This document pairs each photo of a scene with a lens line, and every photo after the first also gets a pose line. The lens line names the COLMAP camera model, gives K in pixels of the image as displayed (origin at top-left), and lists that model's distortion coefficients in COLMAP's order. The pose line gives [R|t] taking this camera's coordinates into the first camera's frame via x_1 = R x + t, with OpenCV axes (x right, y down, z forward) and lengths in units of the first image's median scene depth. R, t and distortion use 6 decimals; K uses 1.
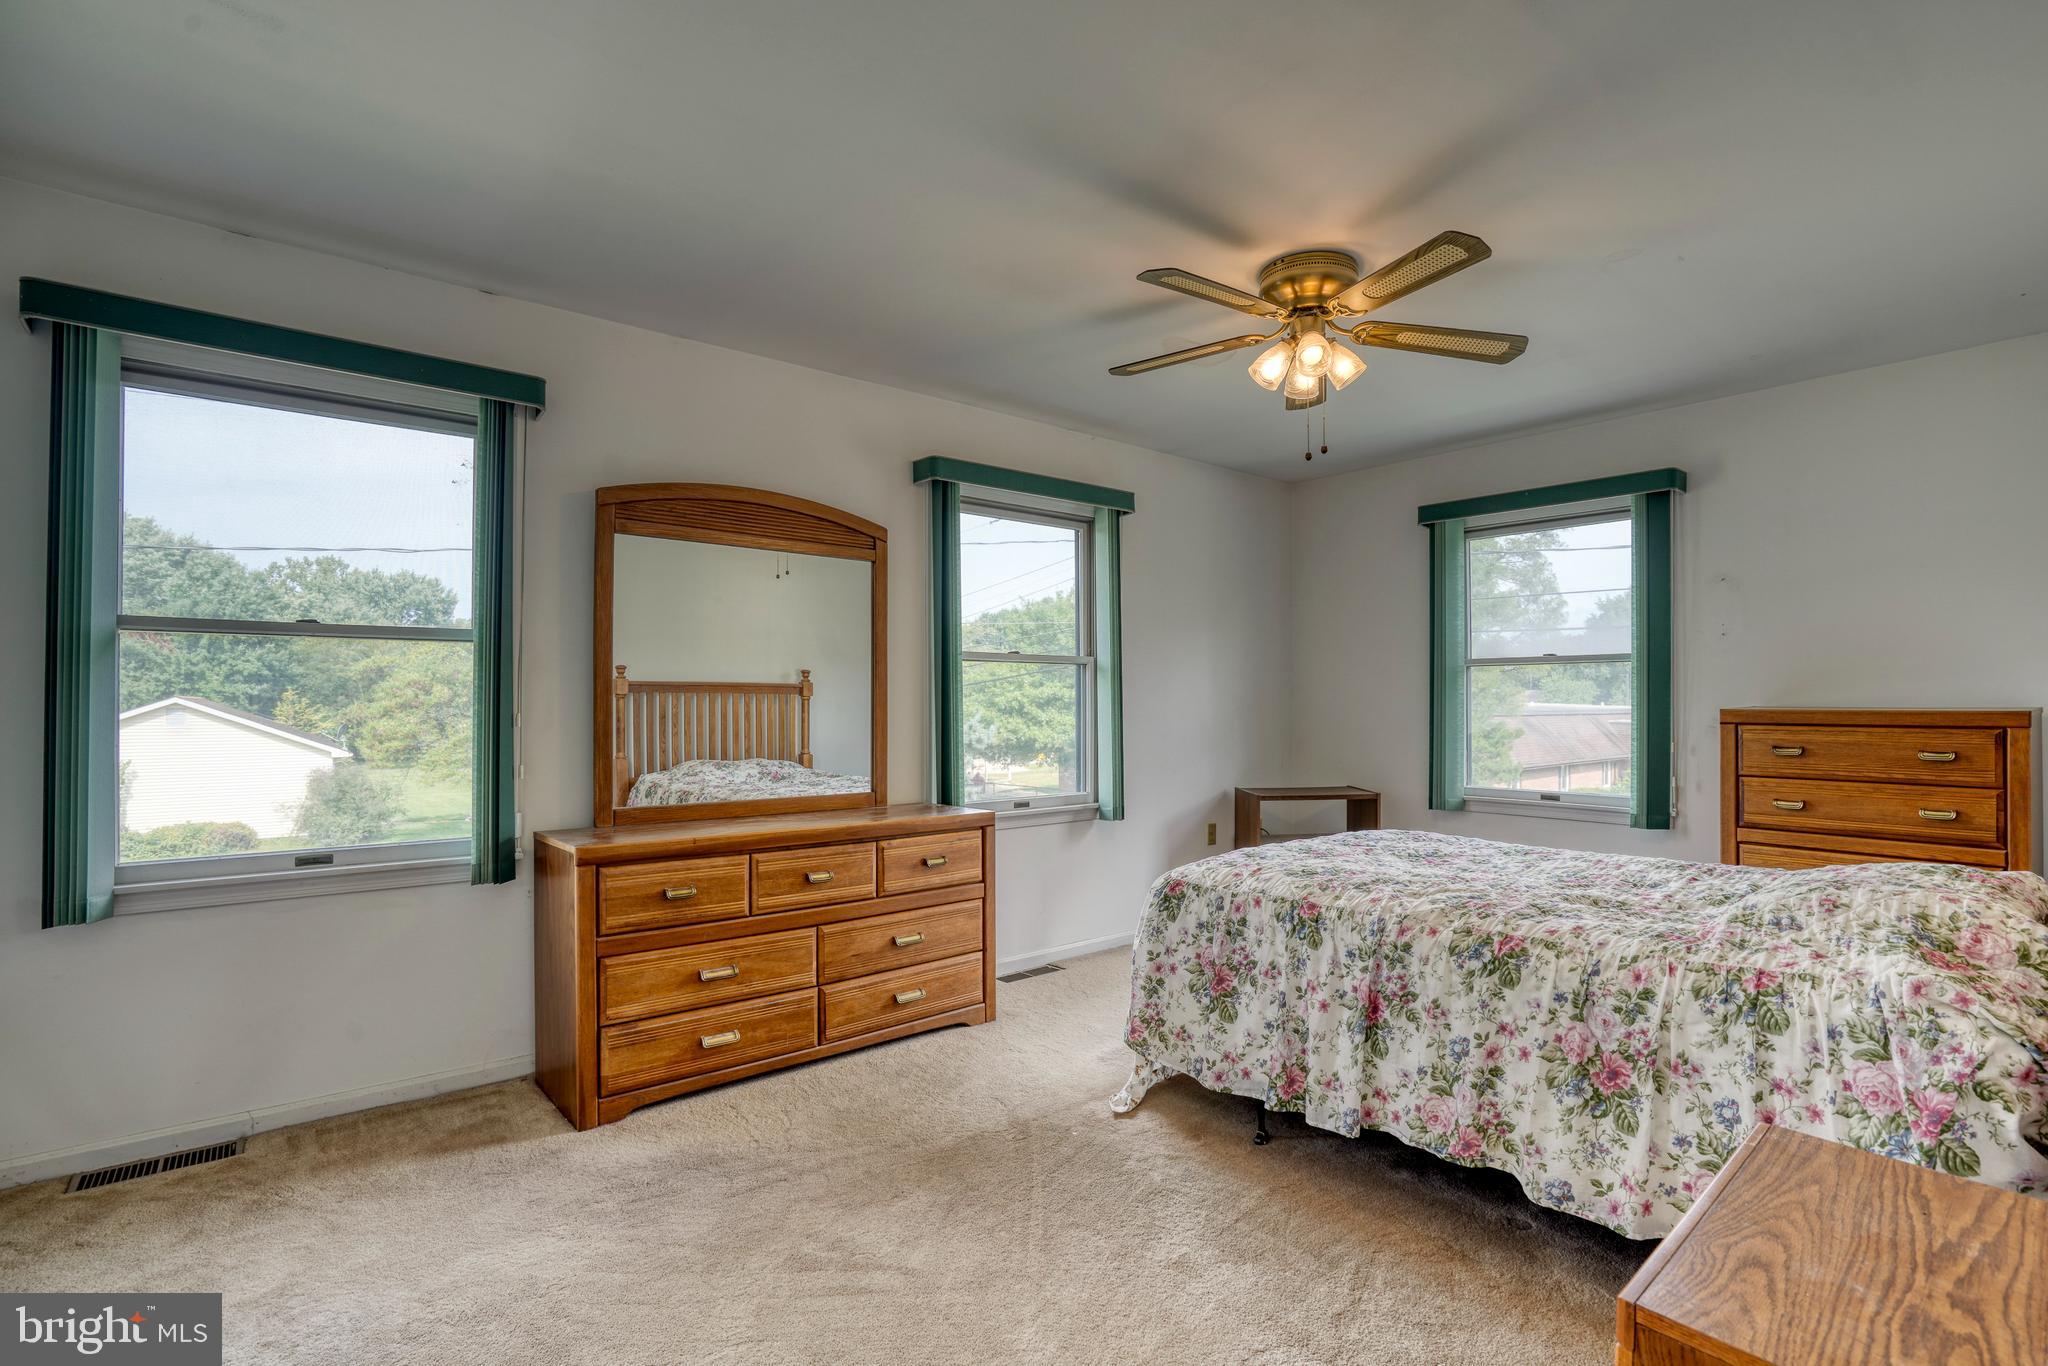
lens RADIAL K [[957.6, 0, 1025.2], [0, 957.6, 689.1], [0, 0, 1]] dist [-0.053851, 0.019984]
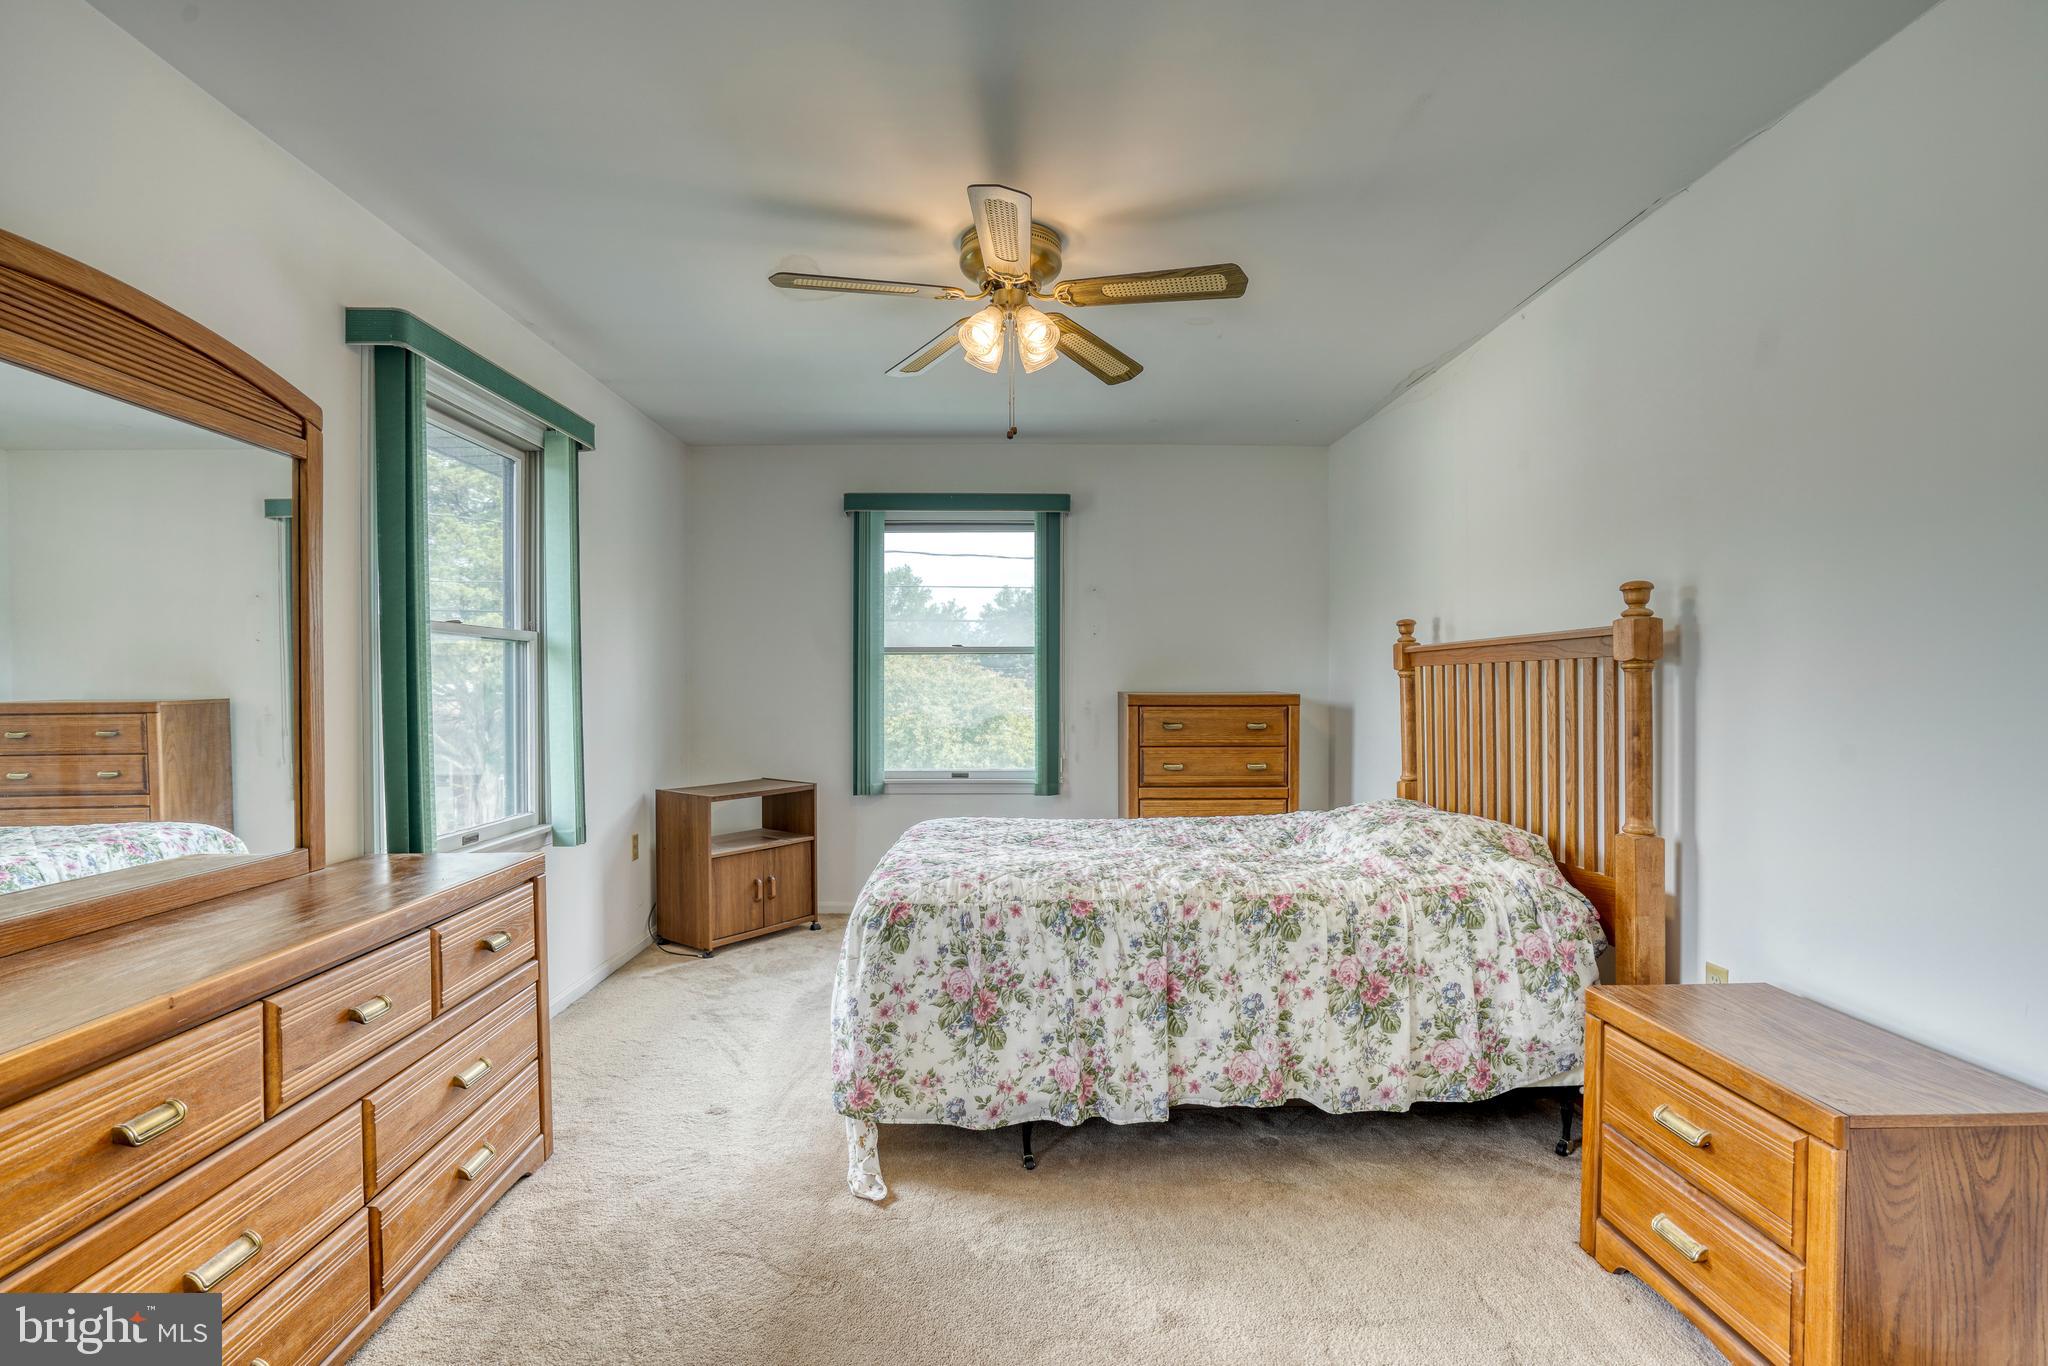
lens RADIAL K [[957.6, 0, 1017.0], [0, 957.6, 682.5], [0, 0, 1]] dist [-0.053851, 0.019984]
pose [[0.622654, -0.001588, 0.782495, -0.463281], [-0.007619, 0.999938, 0.008092, -0.005023], [-0.782460, -0.011000, 0.622604, 0.409932]]
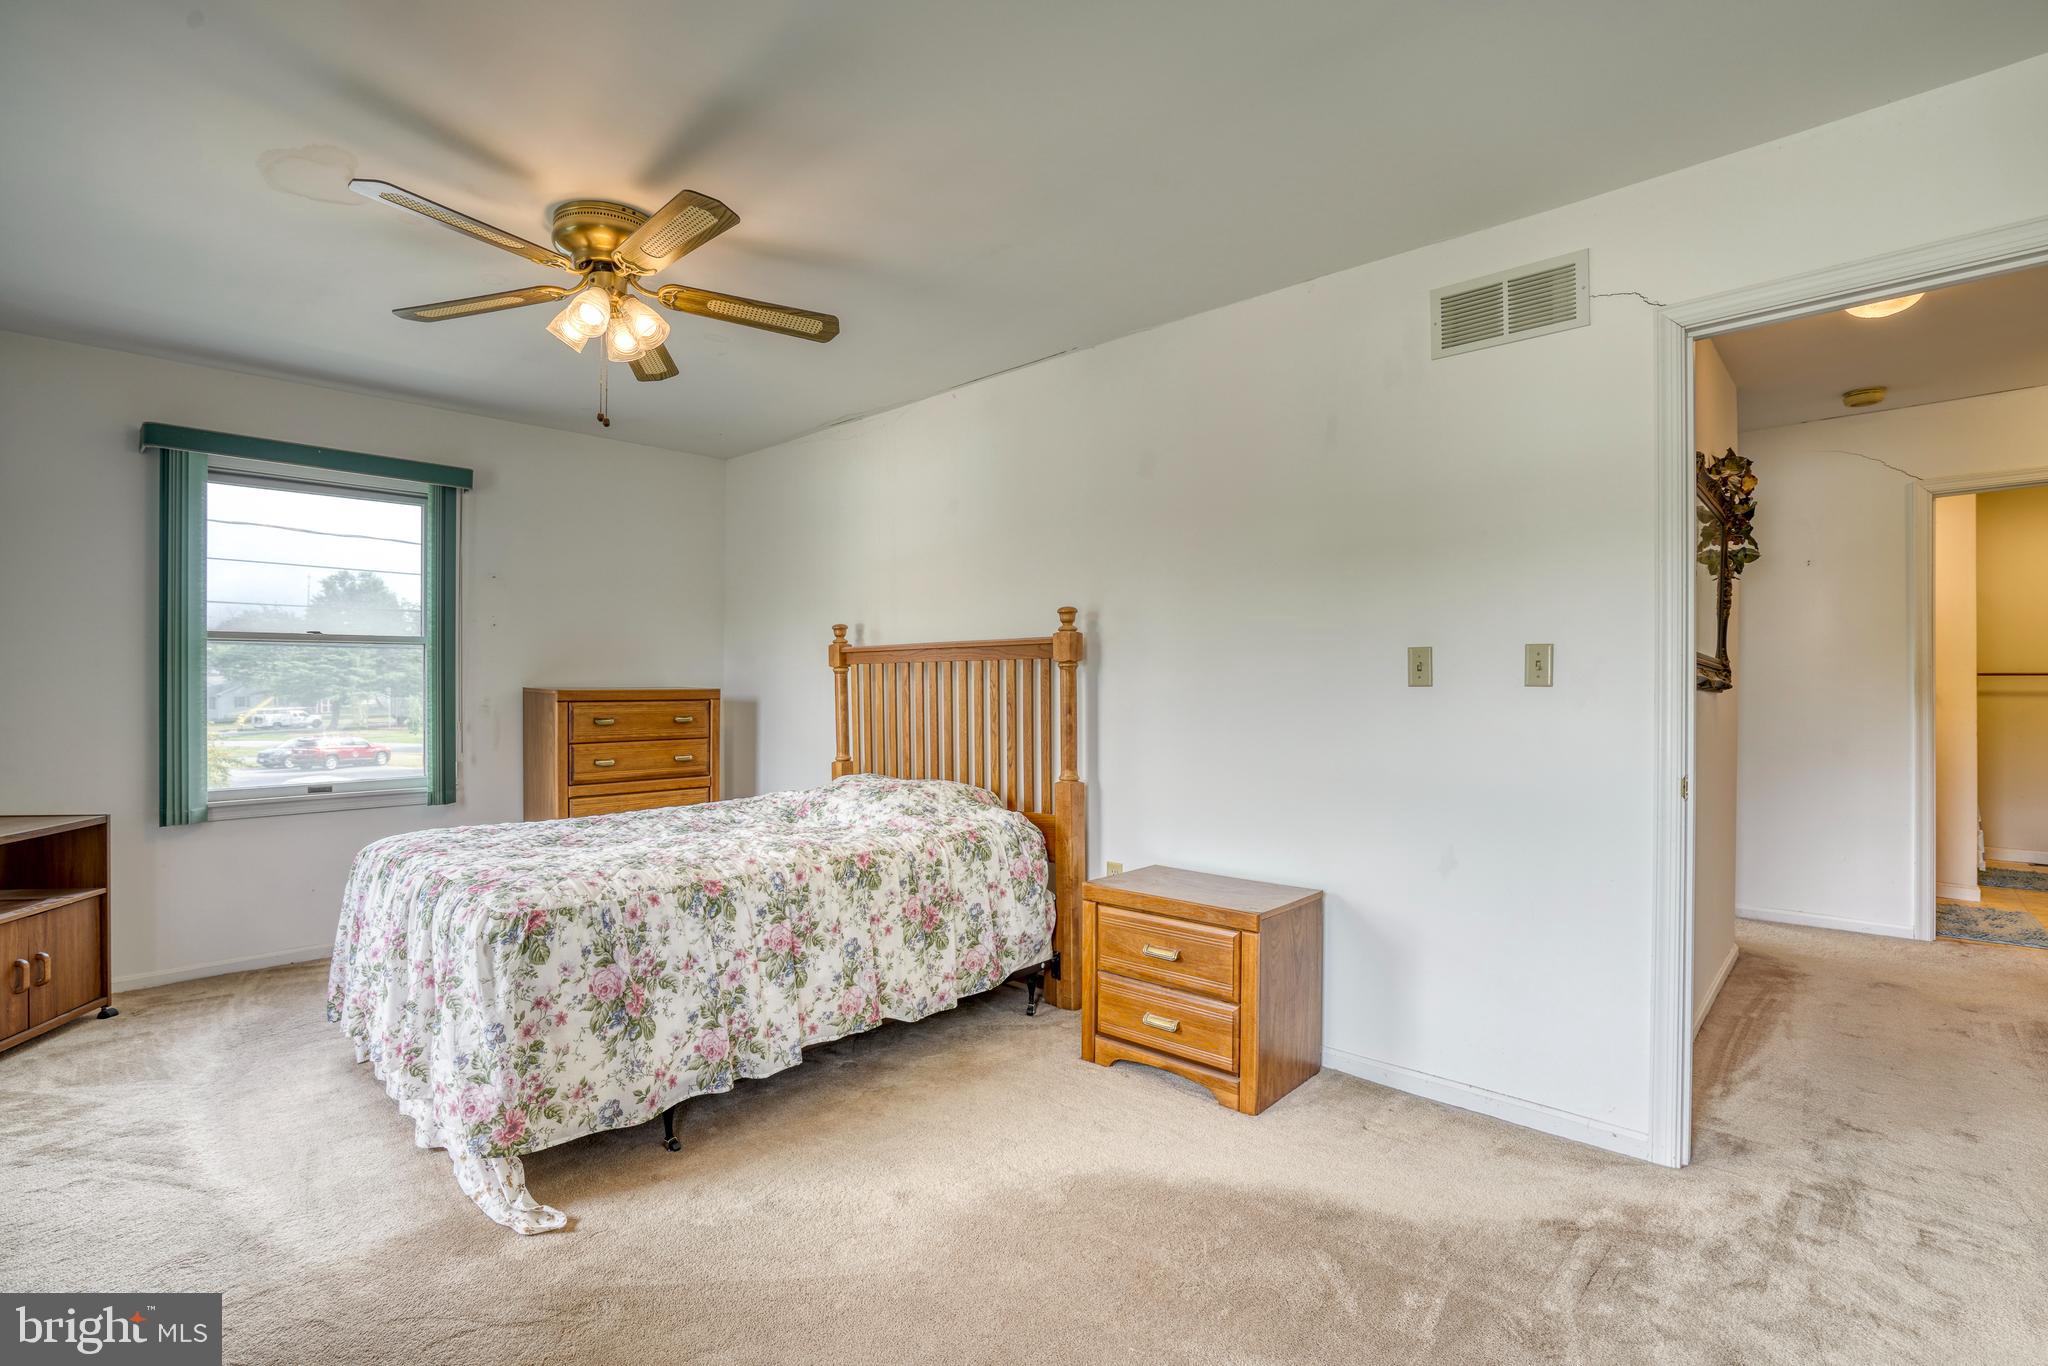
lens RADIAL K [[957.6, 0, 1015.0], [0, 957.6, 675.8], [0, 0, 1]] dist [-0.053851, 0.019984]
pose [[-0.128226, 0.004972, 0.991732, -0.698252], [-0.011300, 0.999915, -0.006474, 0.005867], [-0.991681, -0.012037, -0.128159, 0.744062]]
